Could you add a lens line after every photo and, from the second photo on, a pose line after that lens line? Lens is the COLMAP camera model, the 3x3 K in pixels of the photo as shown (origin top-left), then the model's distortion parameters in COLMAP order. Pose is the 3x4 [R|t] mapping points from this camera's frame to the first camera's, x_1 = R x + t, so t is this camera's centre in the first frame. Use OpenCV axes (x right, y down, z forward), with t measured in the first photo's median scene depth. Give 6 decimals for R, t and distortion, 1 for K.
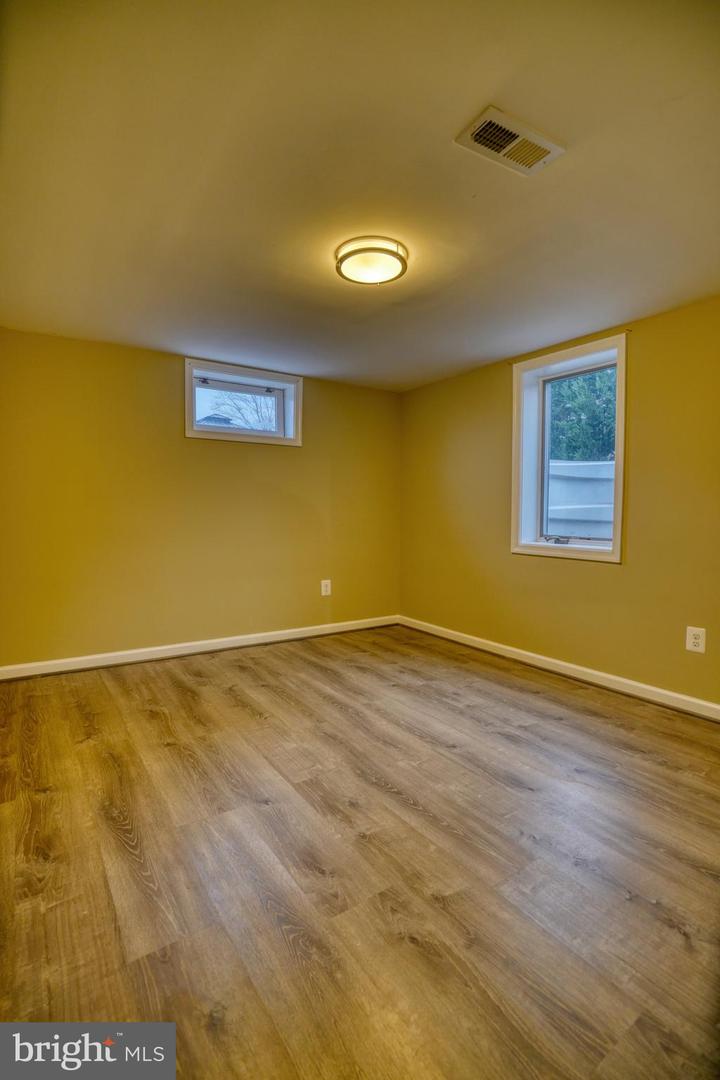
lens RADIAL K [[495.5, 0, 358.0], [0, 495.5, 538.0], [0, 0, 1]] dist [-0.067060, 0.024156]
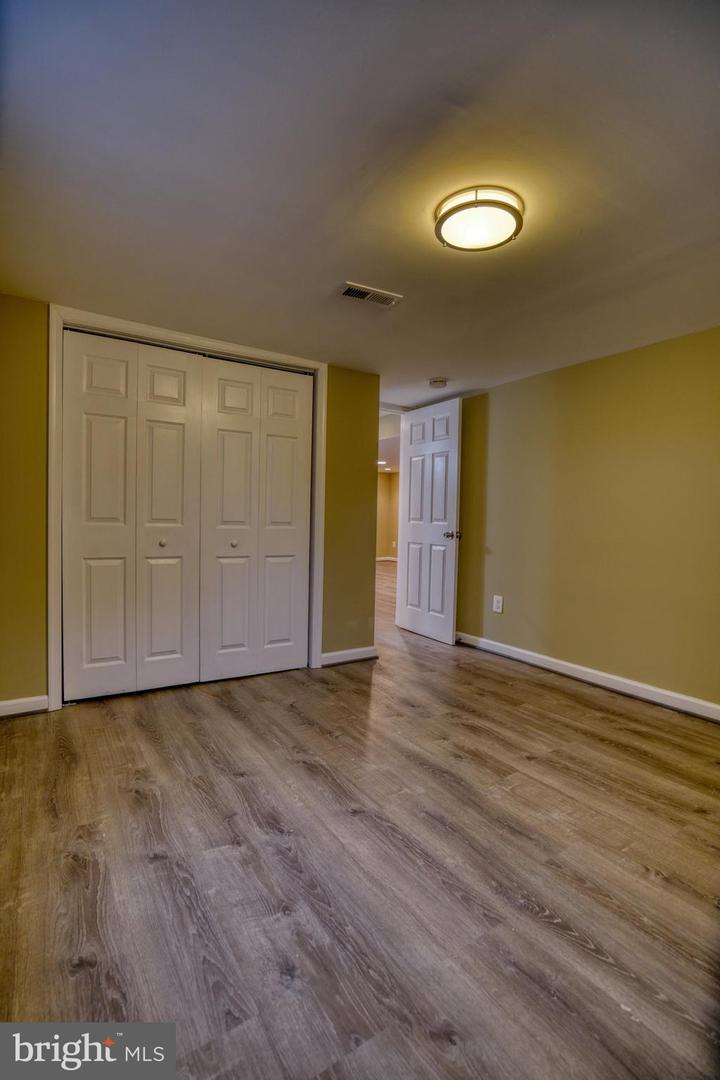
lens RADIAL K [[495.5, 0, 358.0], [0, 495.5, 538.0], [0, 0, 1]] dist [-0.067060, 0.024156]
pose [[-0.999343, -0.026629, 0.024590, 0.184627], [-0.024301, 0.995595, 0.090549, -0.092762], [-0.026892, 0.089892, -0.995588, 1.761598]]
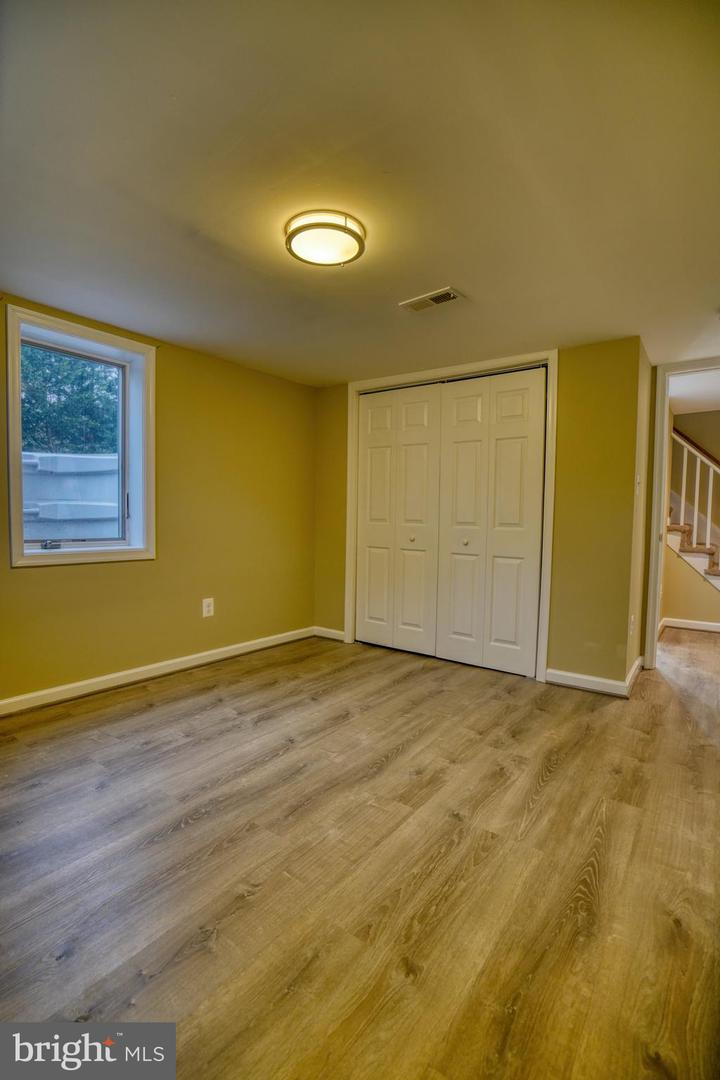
lens RADIAL K [[495.5, 0, 358.0], [0, 495.5, 538.0], [0, 0, 1]] dist [-0.067060, 0.024156]
pose [[-0.322497, -0.055510, 0.944941, -0.821494], [0.031112, 0.997118, 0.069193, -0.073440], [-0.946059, 0.051714, -0.319841, 1.183421]]
